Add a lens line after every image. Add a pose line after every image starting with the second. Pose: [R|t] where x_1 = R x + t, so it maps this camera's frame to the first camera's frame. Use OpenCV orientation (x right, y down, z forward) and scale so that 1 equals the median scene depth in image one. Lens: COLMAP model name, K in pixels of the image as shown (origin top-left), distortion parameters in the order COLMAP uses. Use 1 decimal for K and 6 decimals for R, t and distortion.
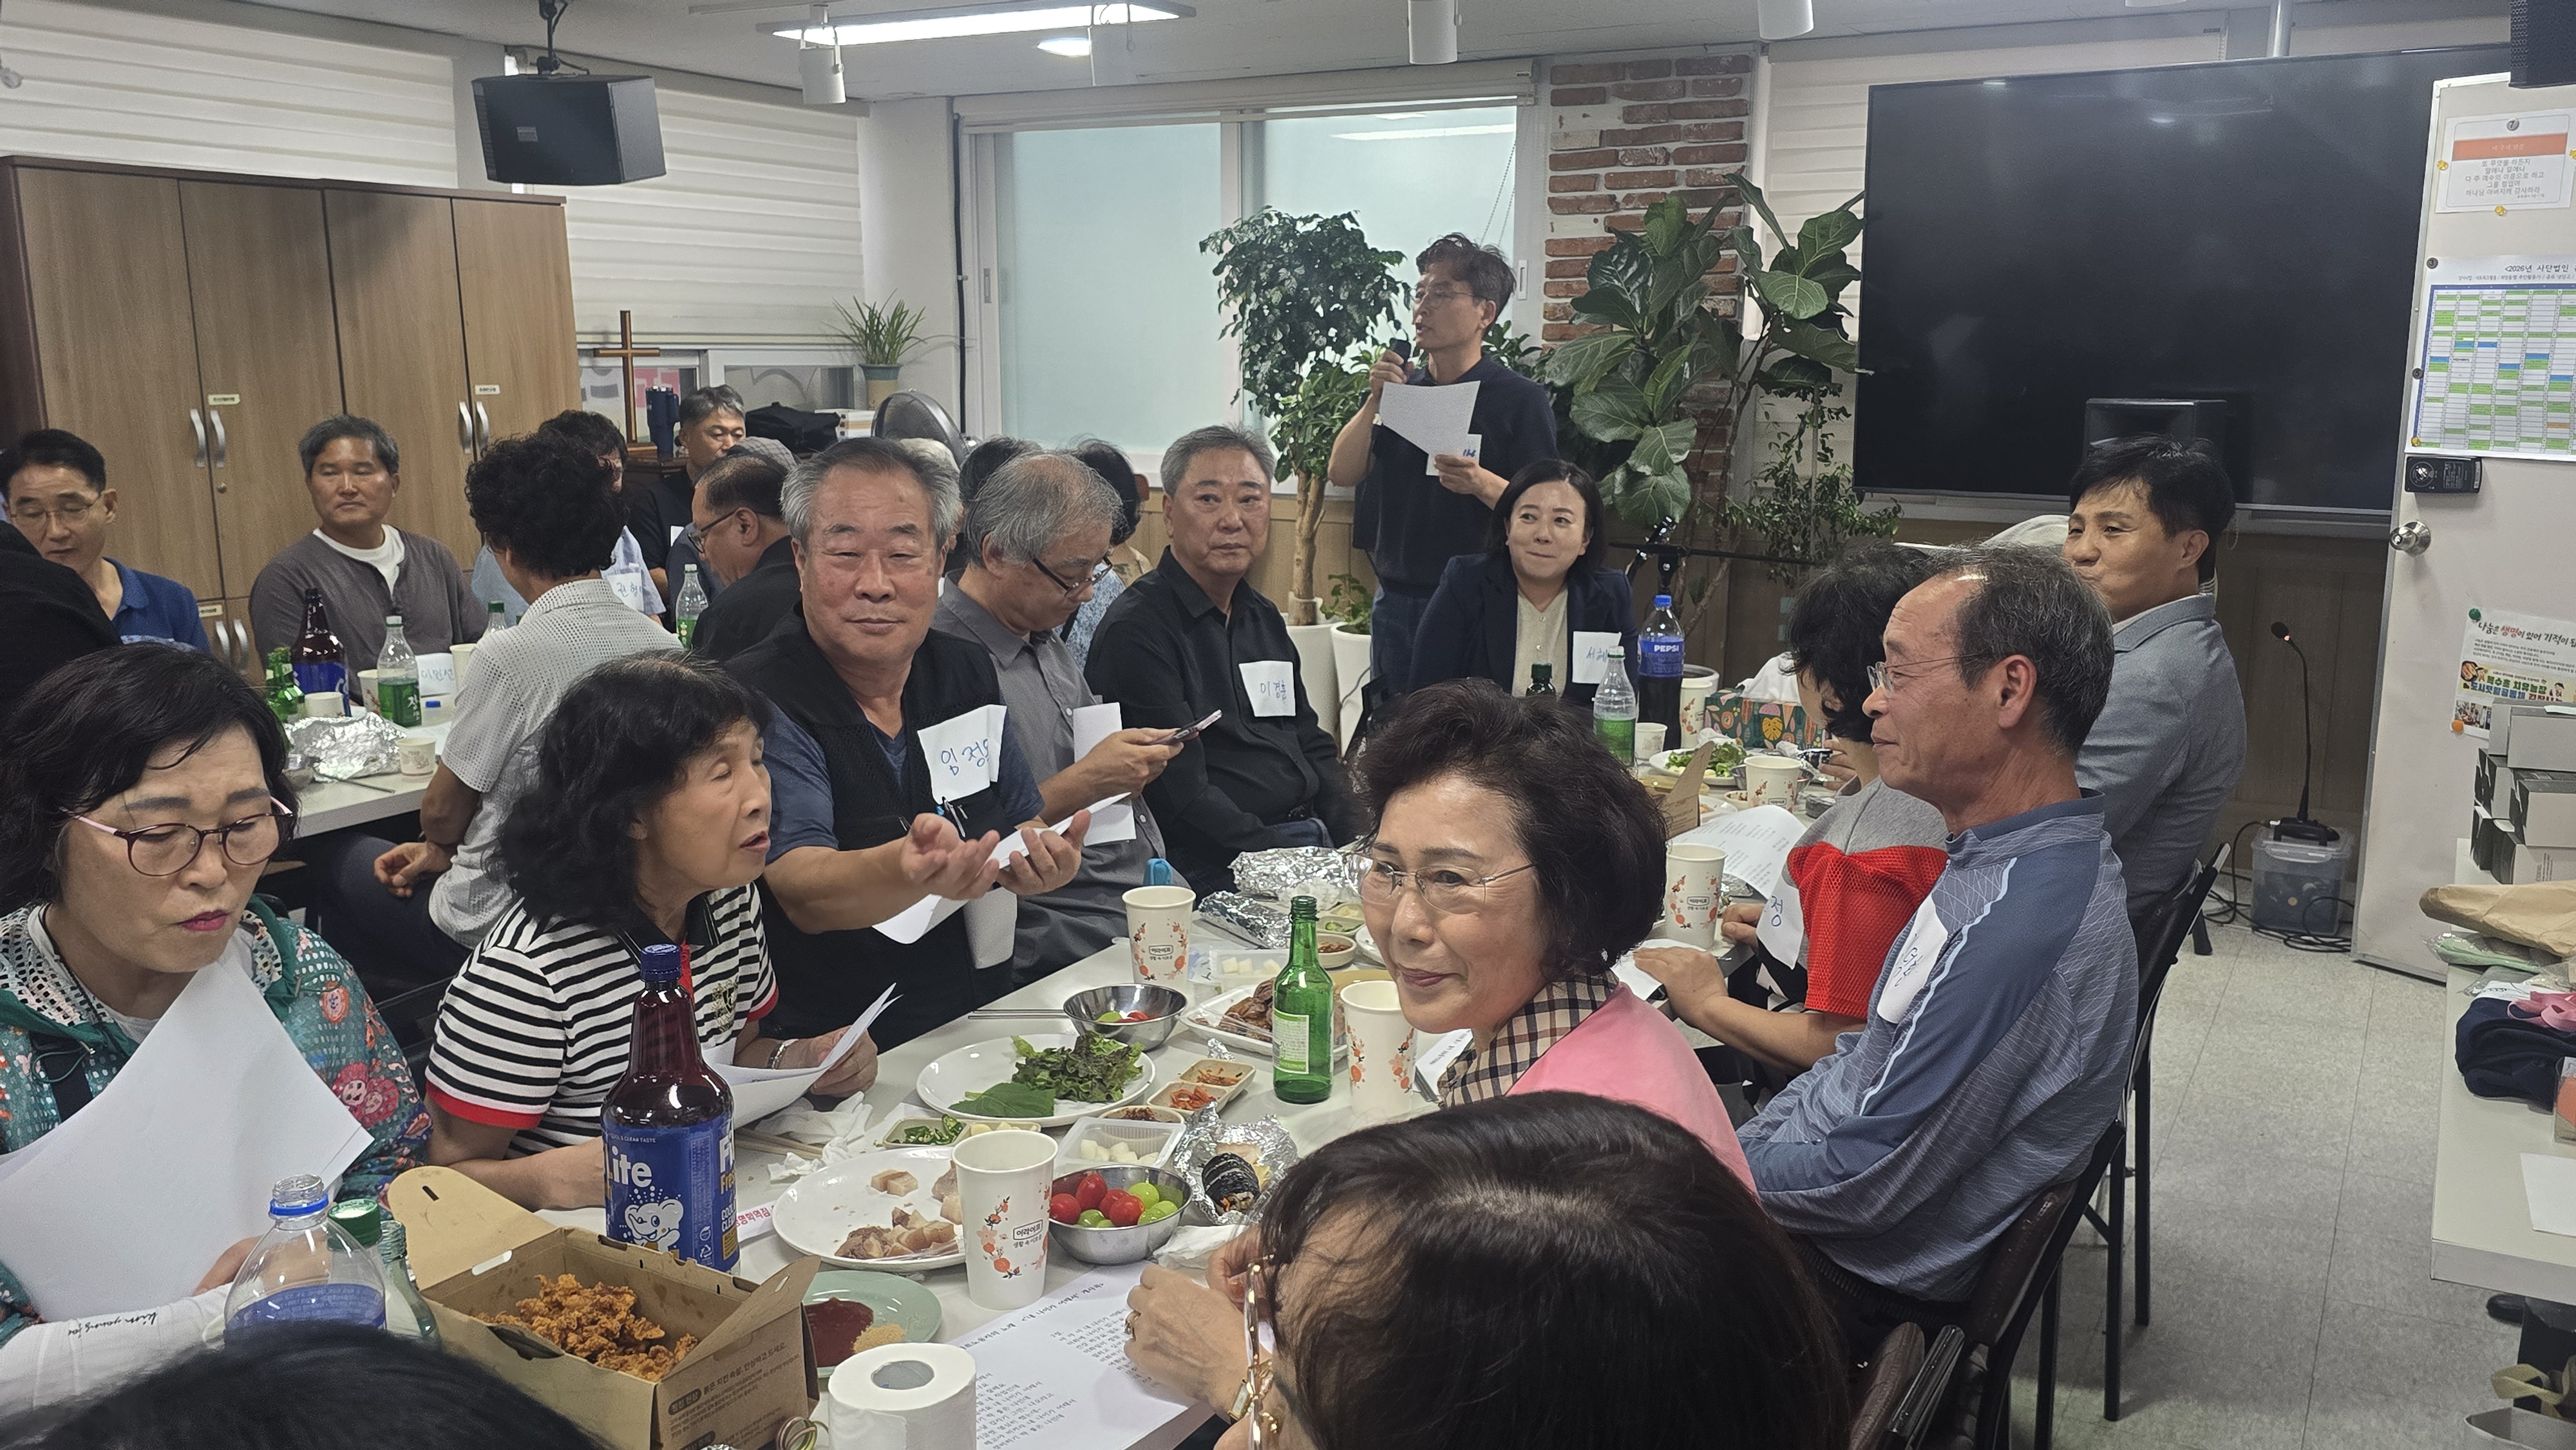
lens RADIAL K [[1924.5, 0, 1294.9], [0, 1924.5, 699.4], [0, 0, 1]] dist [0.001917, 0.002482]
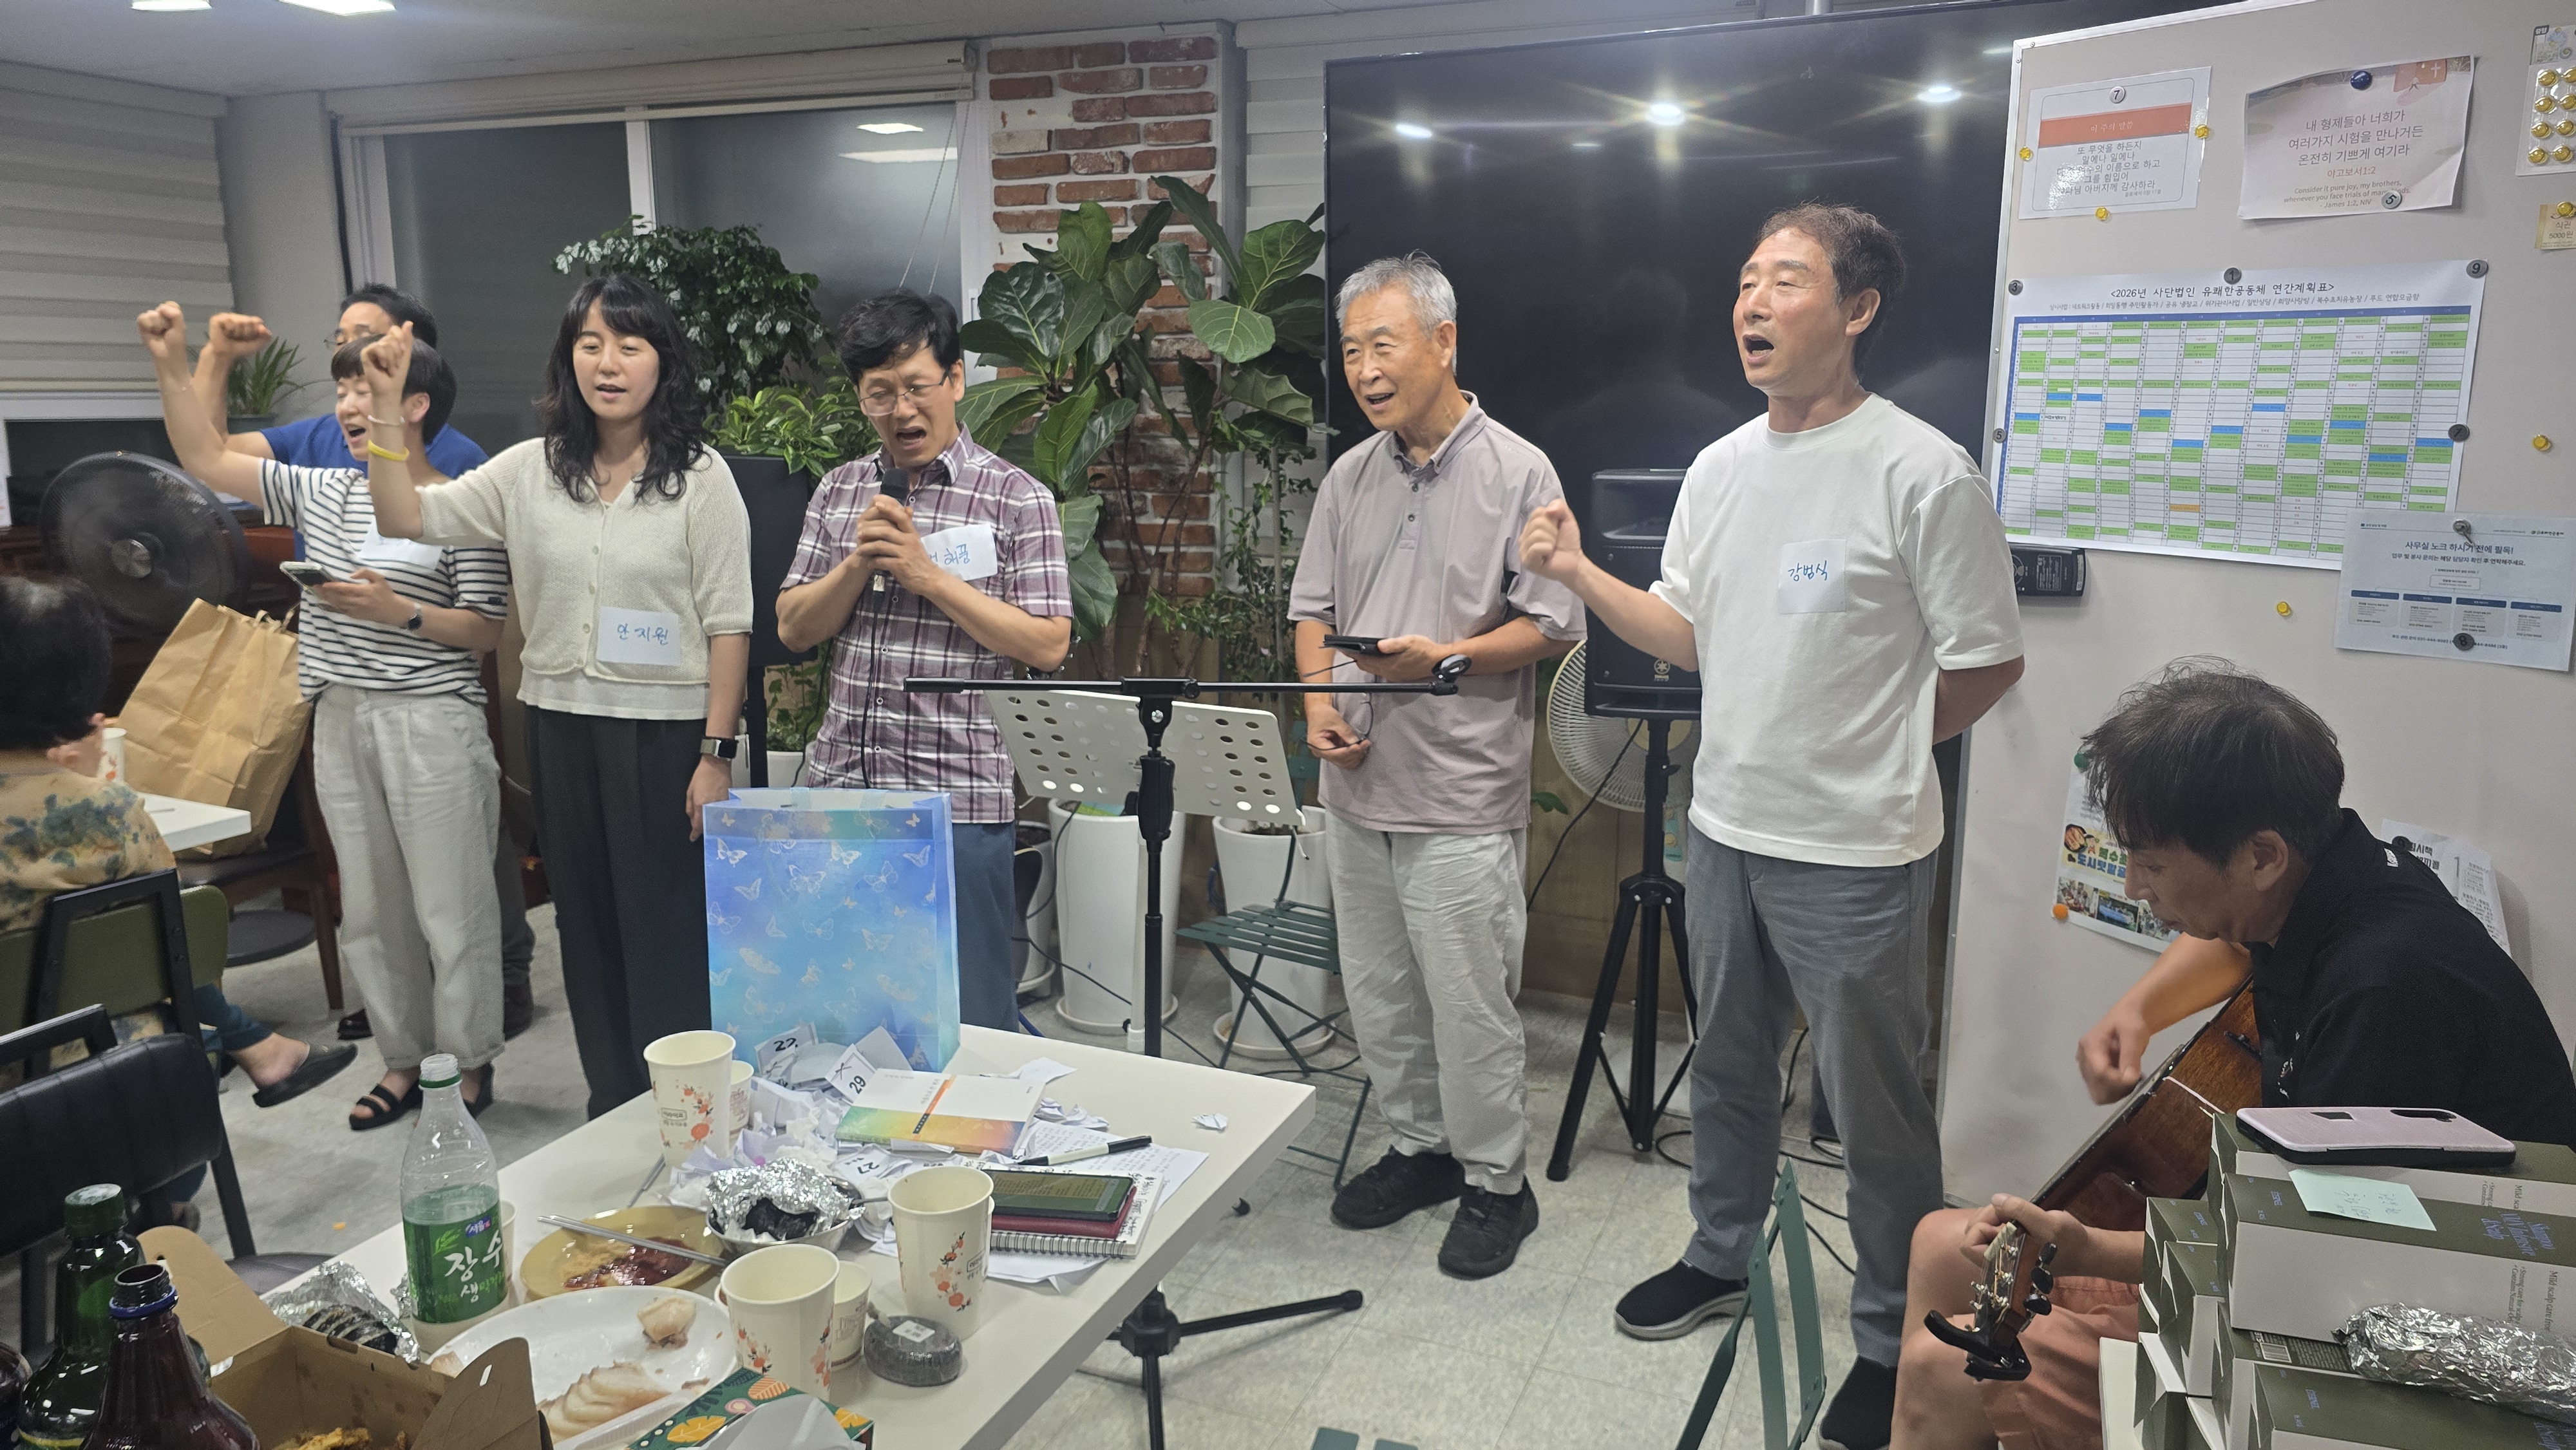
lens RADIAL K [[1652.0, 0, 1293.3], [0, 1652.0, 689.3], [0, 0, 1]] dist [0.016659, -0.003993]
pose [[0.991116, -0.021071, 0.131322, 0.230799], [0.021534, 0.999766, -0.002101, -0.077366], [-0.131247, 0.004910, 0.991338, 0.409928]]
